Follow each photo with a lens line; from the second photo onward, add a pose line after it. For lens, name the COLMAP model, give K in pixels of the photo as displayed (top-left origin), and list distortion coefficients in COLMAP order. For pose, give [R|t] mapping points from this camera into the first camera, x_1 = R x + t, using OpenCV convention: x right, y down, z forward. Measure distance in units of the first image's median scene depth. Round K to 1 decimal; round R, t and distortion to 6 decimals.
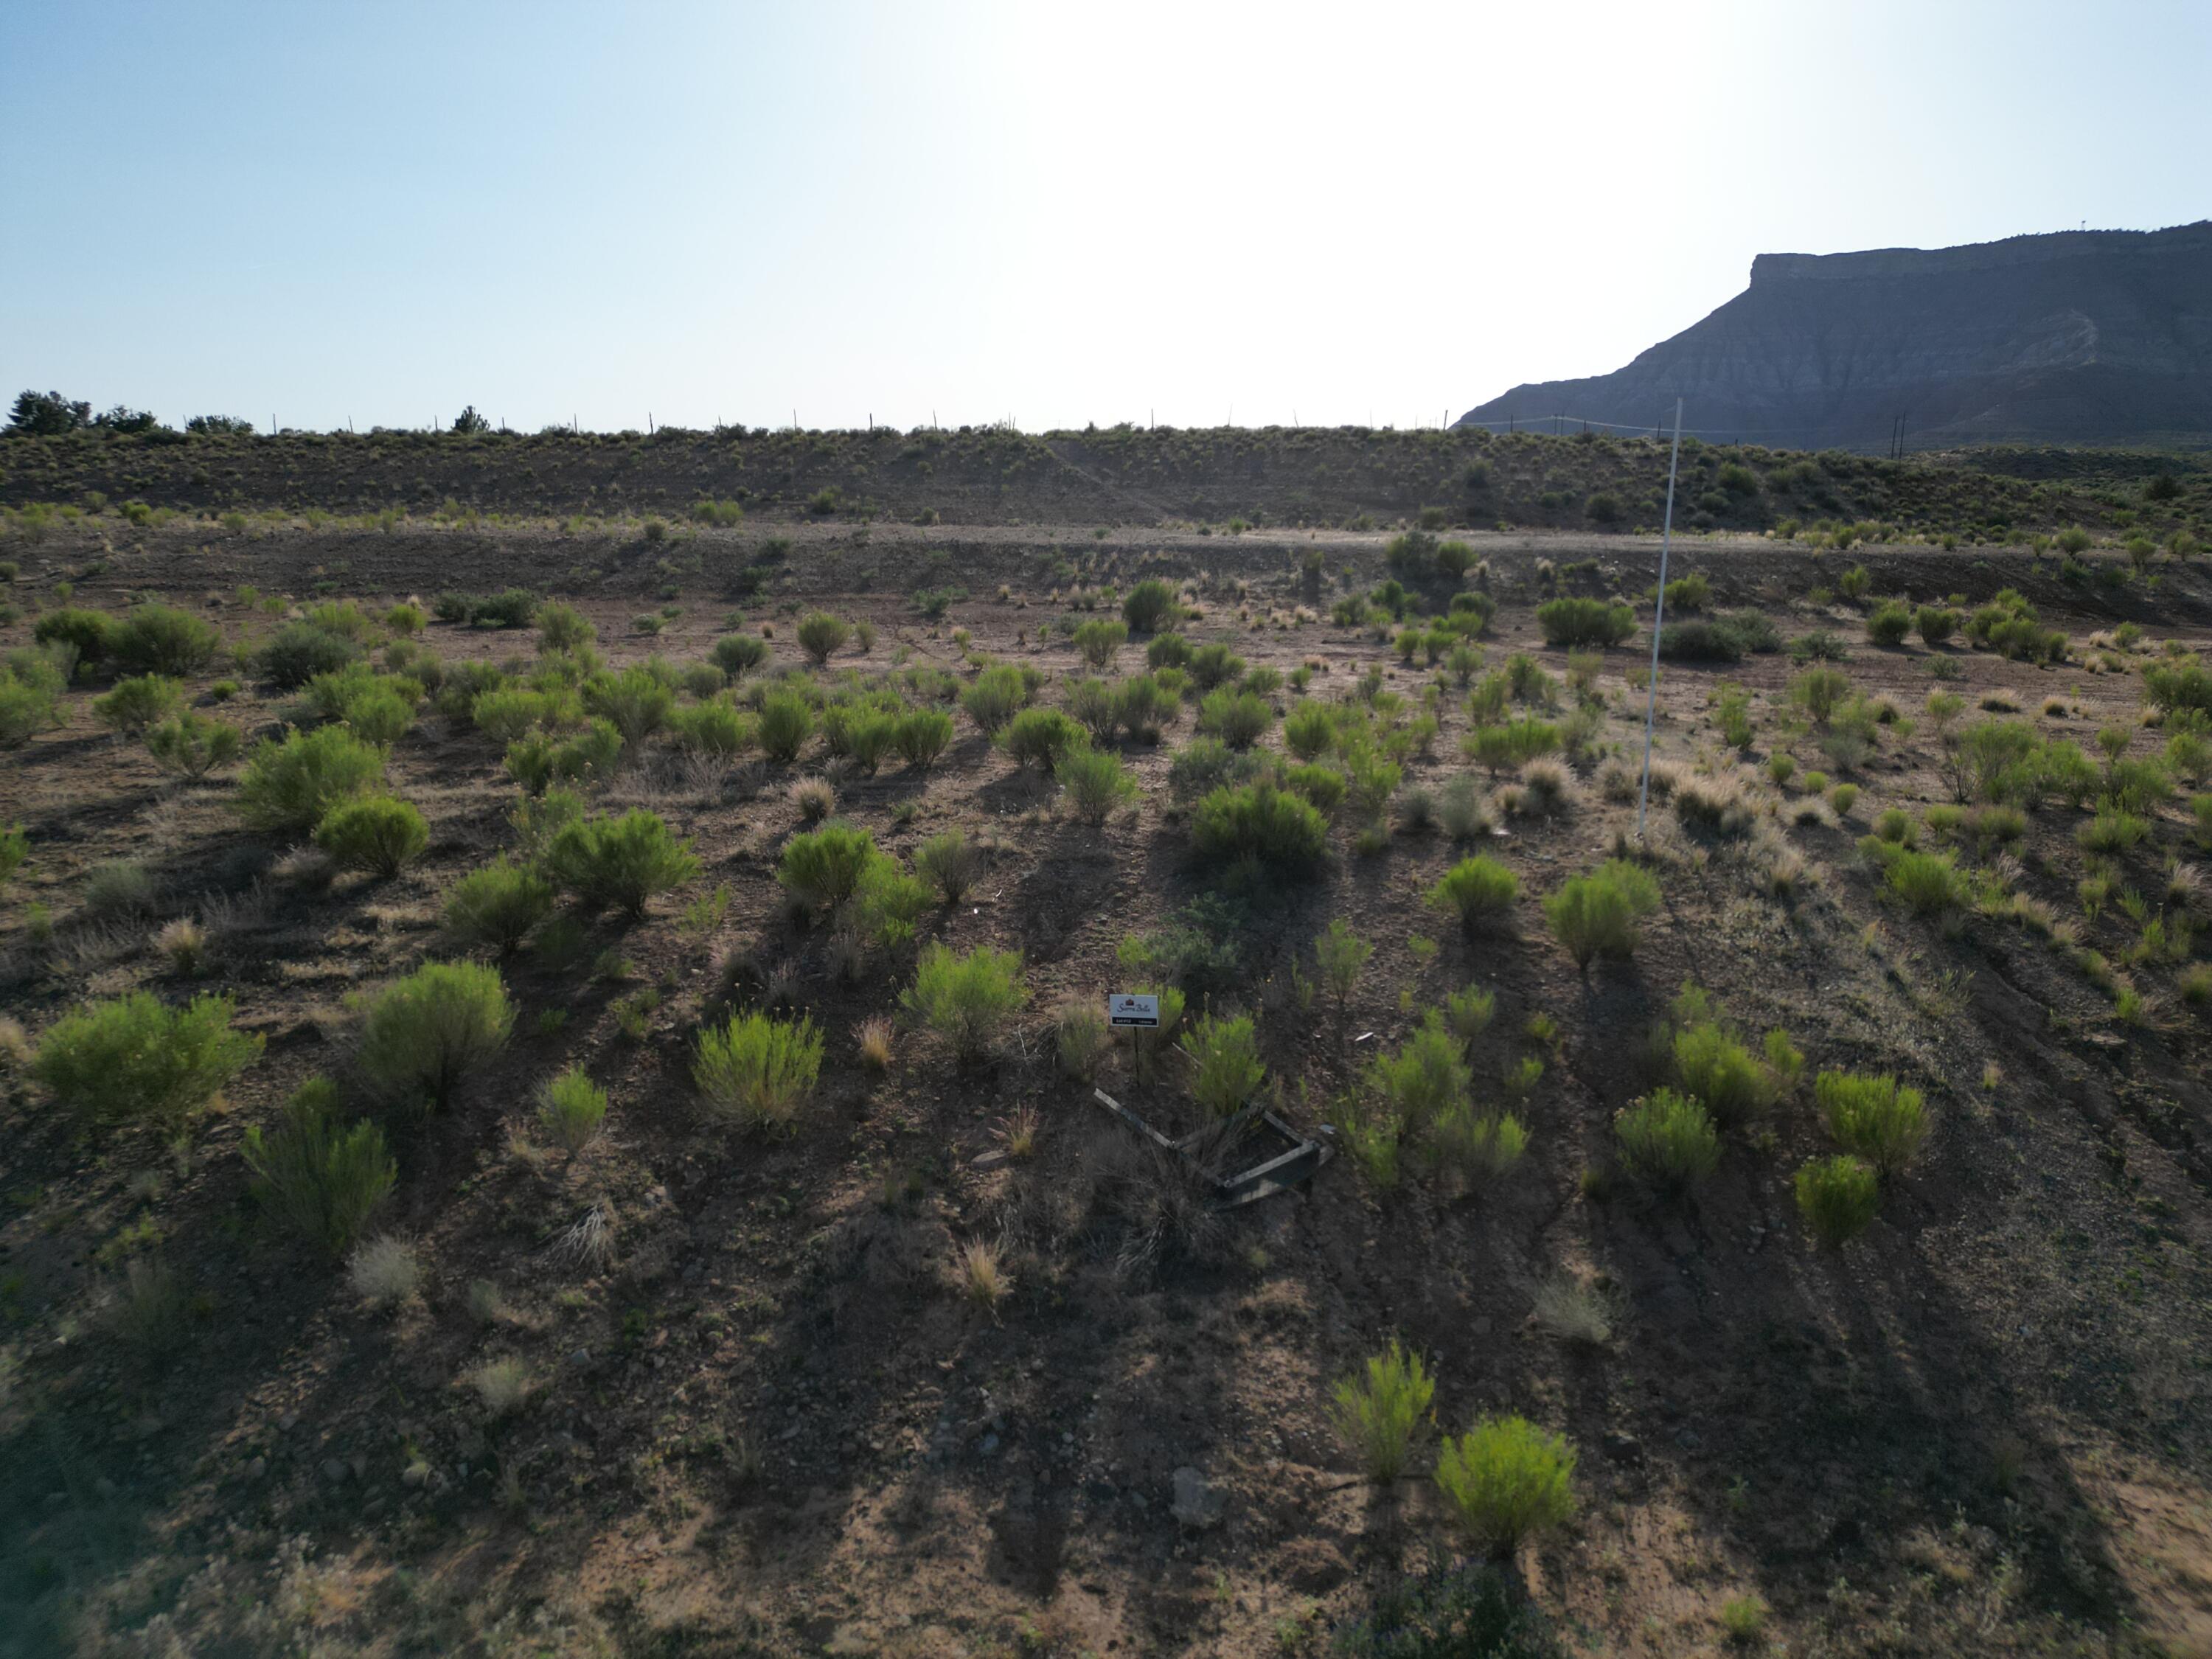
lens RADIAL K [[1581.6, 0, 1106.0], [0, 1581.6, 829.5], [0, 0, 1]] dist [0.071216, -0.059017]
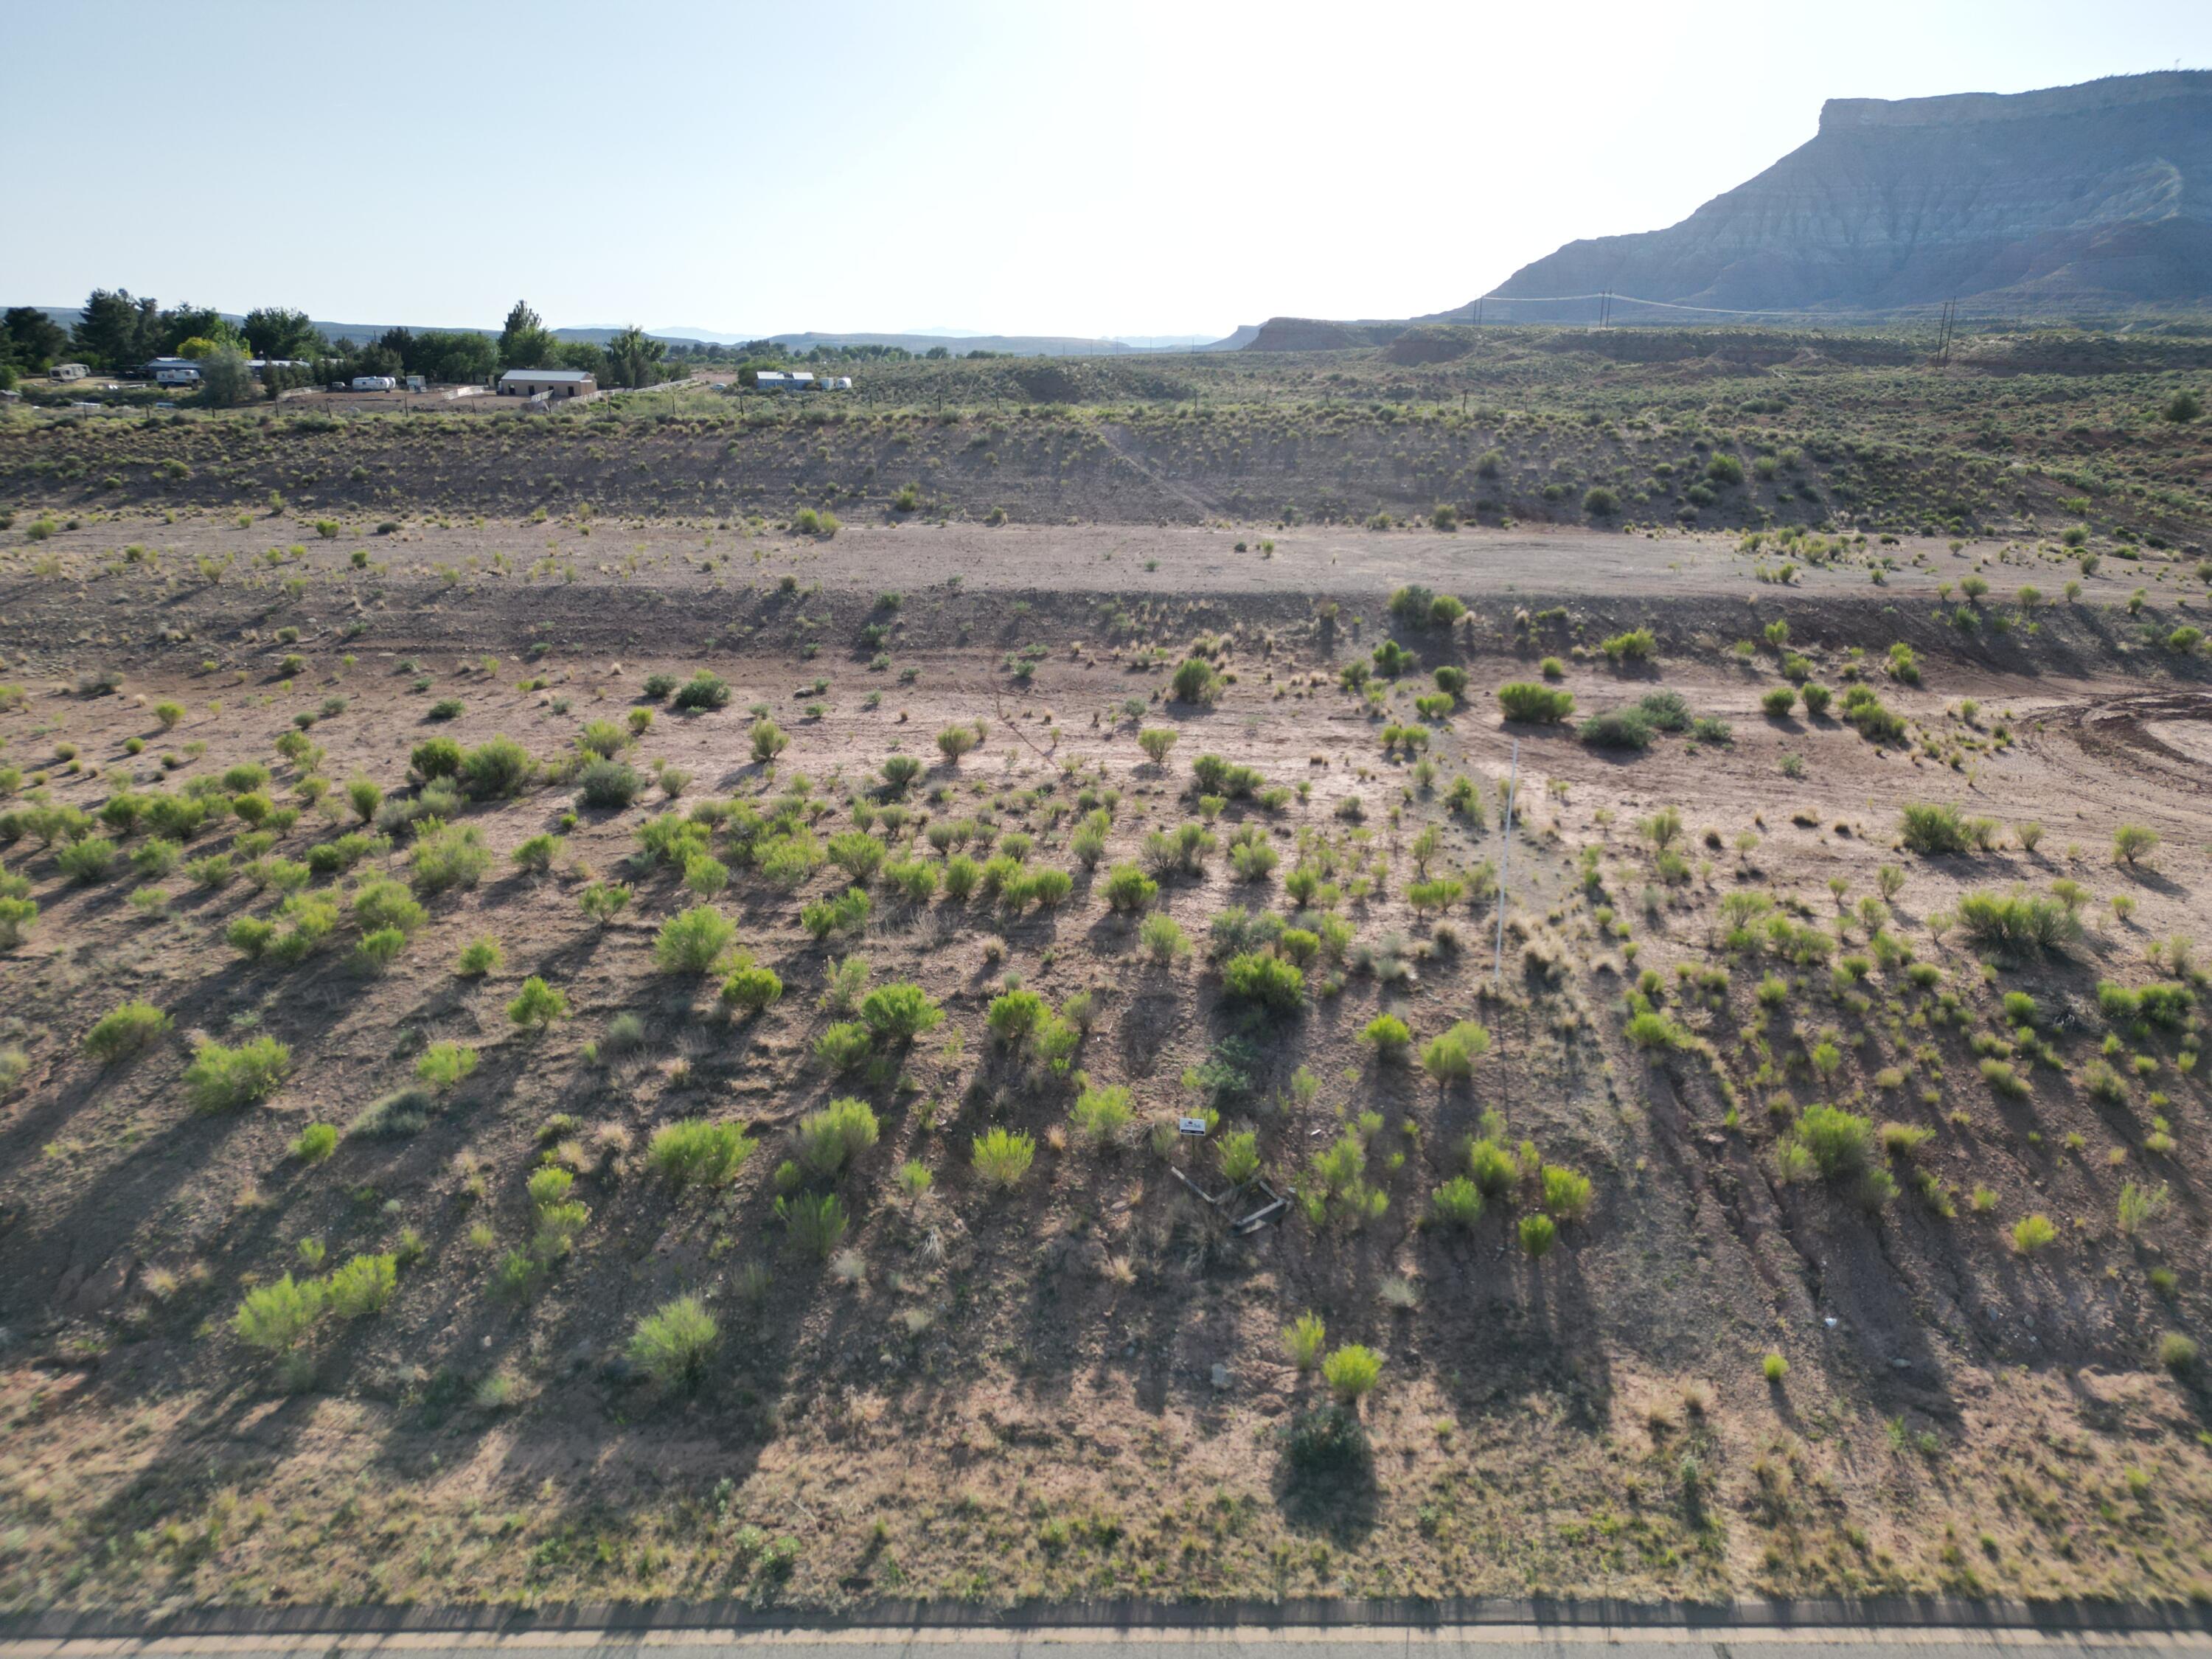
lens RADIAL K [[1585.8, 0, 1104.5], [0, 1585.8, 815.6], [0, 0, 1]] dist [0.079143, -0.072420]
pose [[0.999709, 0.005854, -0.023406, -0.045447], [-0.004127, 0.997311, 0.073170, -0.398200], [0.023771, -0.073052, 0.997045, -0.891855]]
